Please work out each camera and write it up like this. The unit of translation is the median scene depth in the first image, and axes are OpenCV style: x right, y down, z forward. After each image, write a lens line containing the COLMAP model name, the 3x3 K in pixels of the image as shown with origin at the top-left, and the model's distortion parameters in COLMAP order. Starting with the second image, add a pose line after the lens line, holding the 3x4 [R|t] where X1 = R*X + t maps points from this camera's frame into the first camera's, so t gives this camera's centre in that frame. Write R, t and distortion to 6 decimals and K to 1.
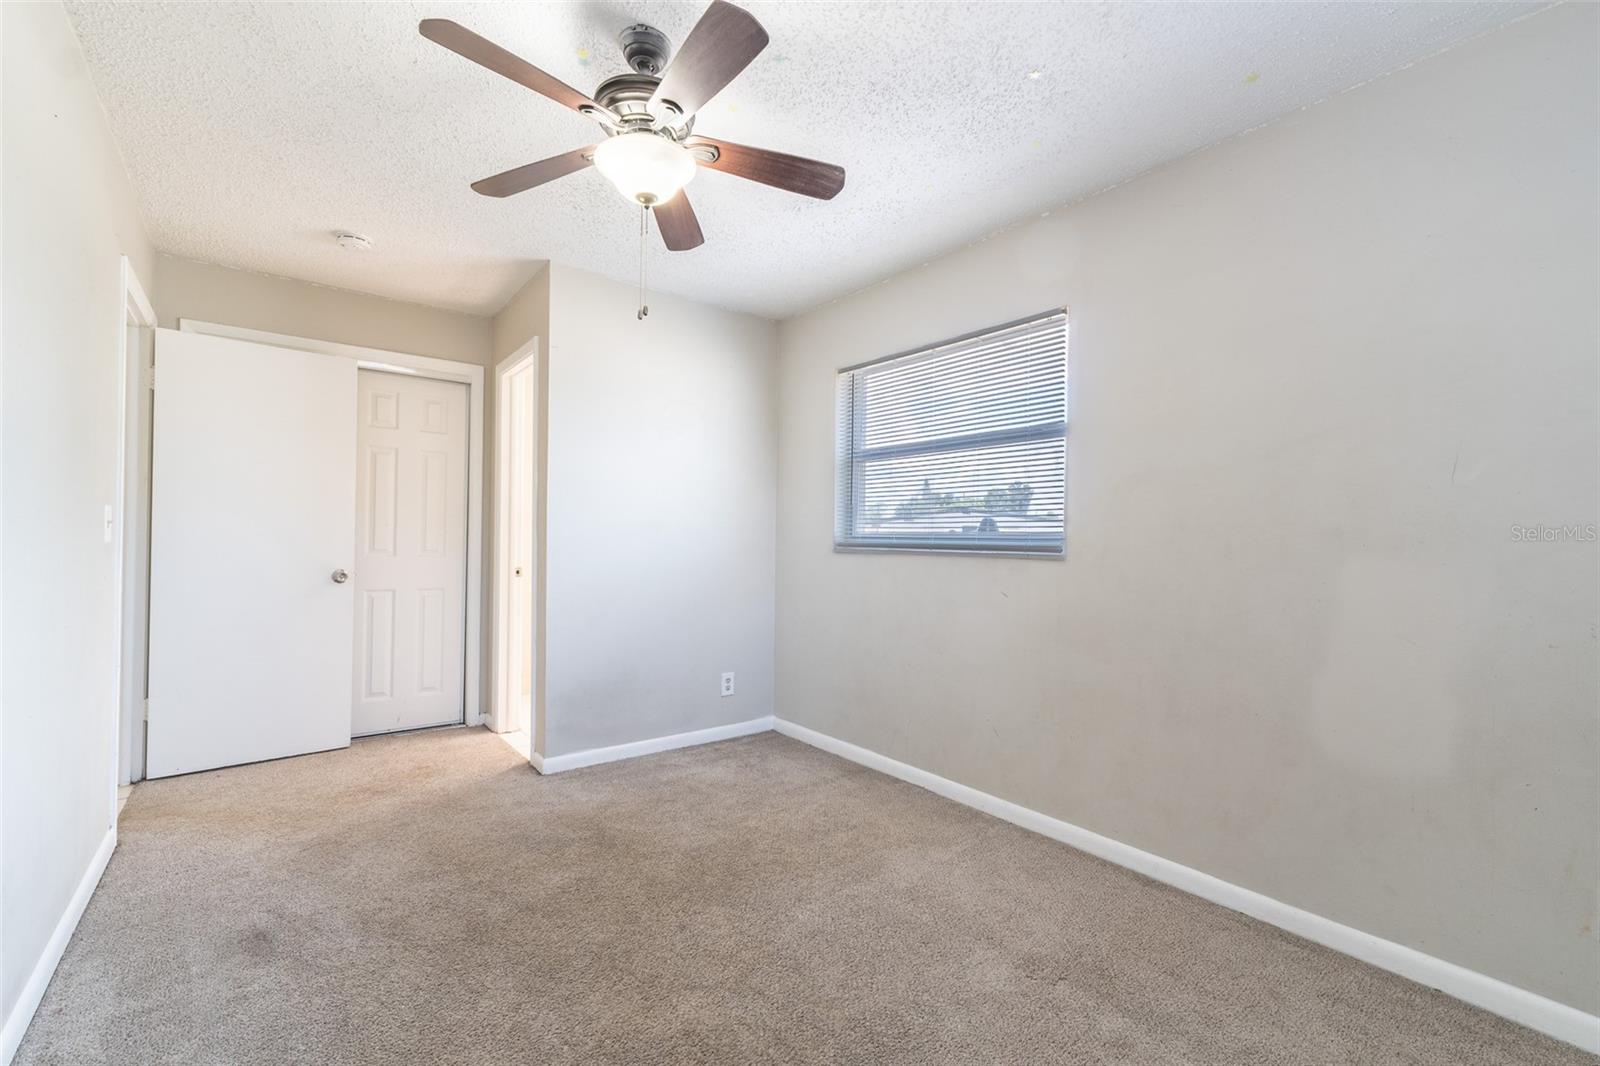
lens RADIAL K [[680.5, 0, 794.6], [0, 680.5, 538.0], [0, 0, 1]] dist [0.004248, -0.001078]
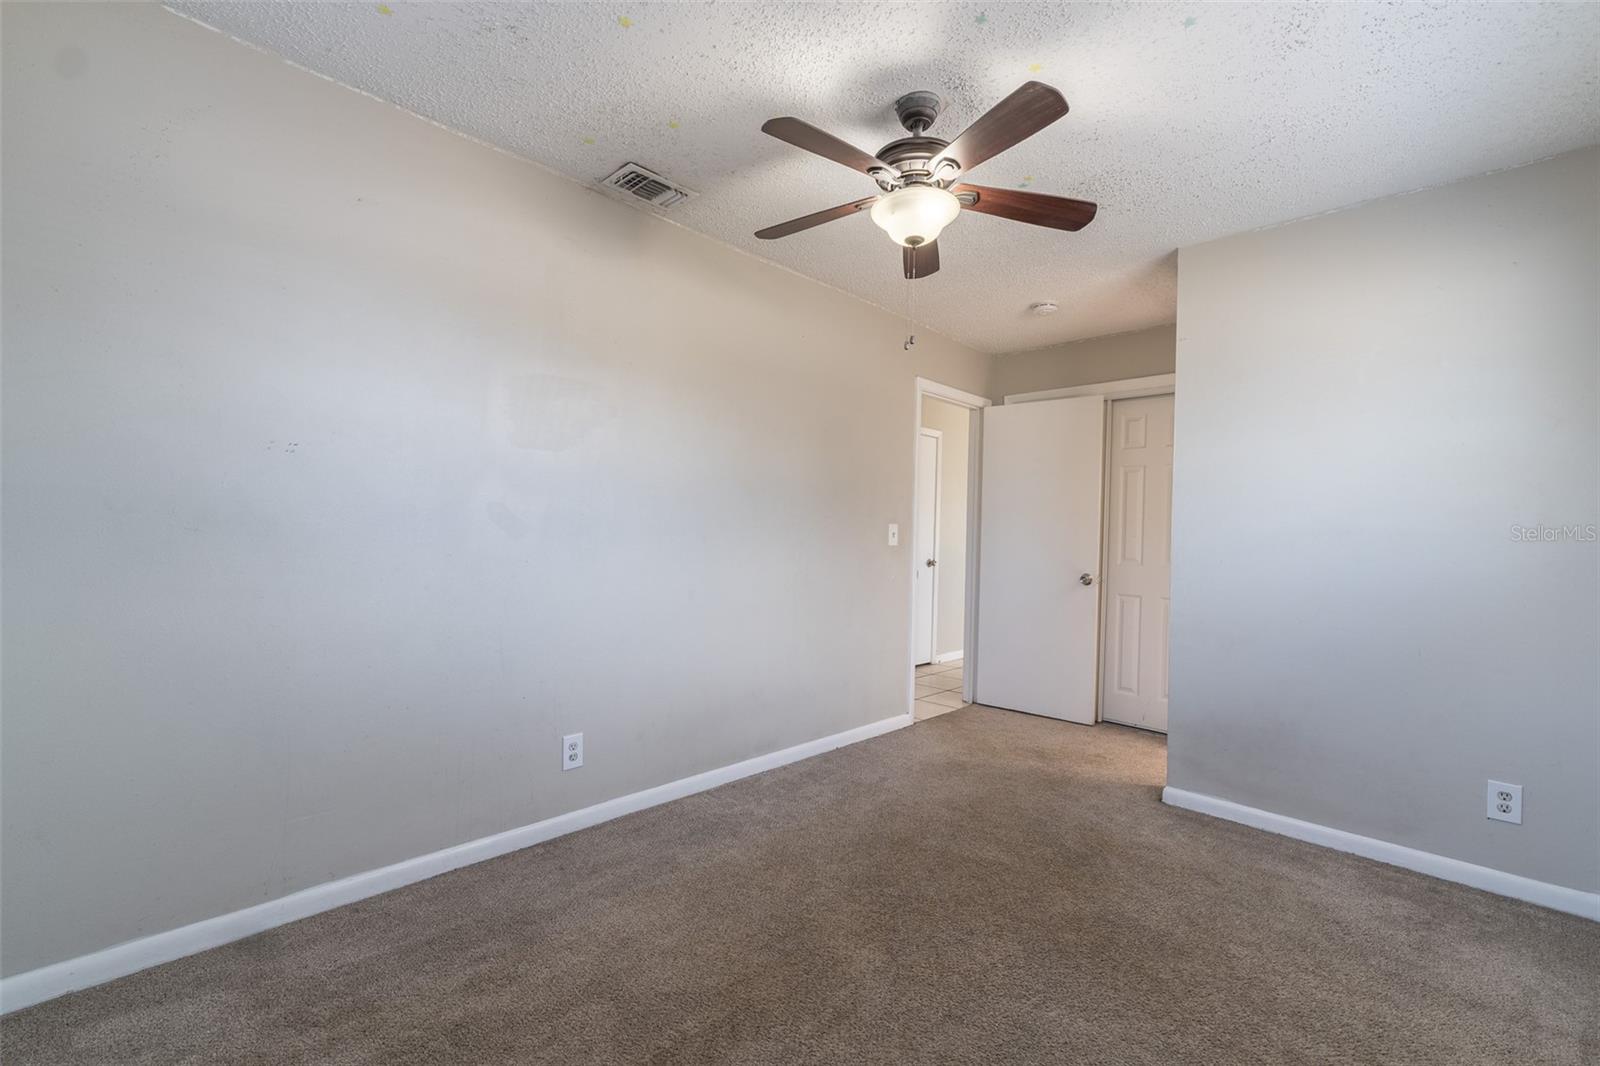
lens RADIAL K [[680.5, 0, 796.6], [0, 680.5, 537.6], [0, 0, 1]] dist [0.004248, -0.001078]
pose [[0.129490, -0.007567, -0.991552, 0.517970], [-0.022230, 0.999697, -0.010532, 0.008182], [0.991331, 0.023406, 0.129283, 0.396297]]
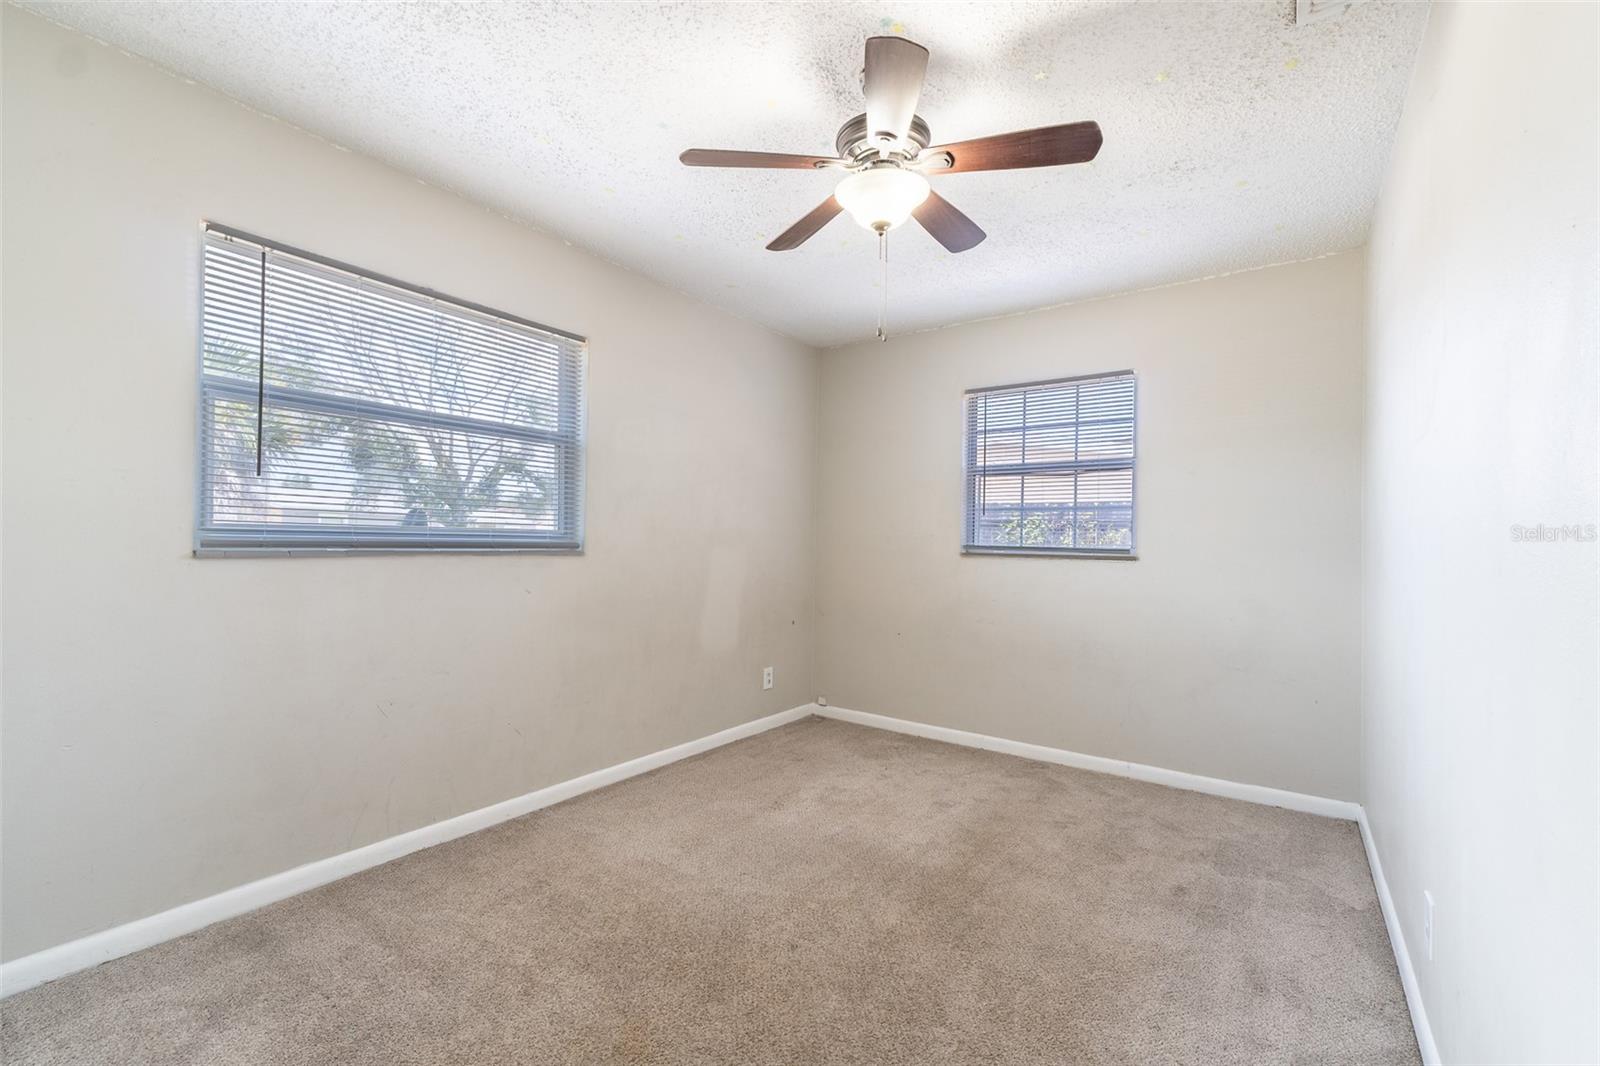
lens RADIAL K [[680.5, 0, 797.8], [0, 680.5, 540.3], [0, 0, 1]] dist [0.004248, -0.001078]
pose [[-0.289781, -0.018031, 0.956923, -0.710392], [-0.023815, 0.999649, 0.011624, -0.012796], [-0.956797, -0.019420, -0.290109, 0.843999]]
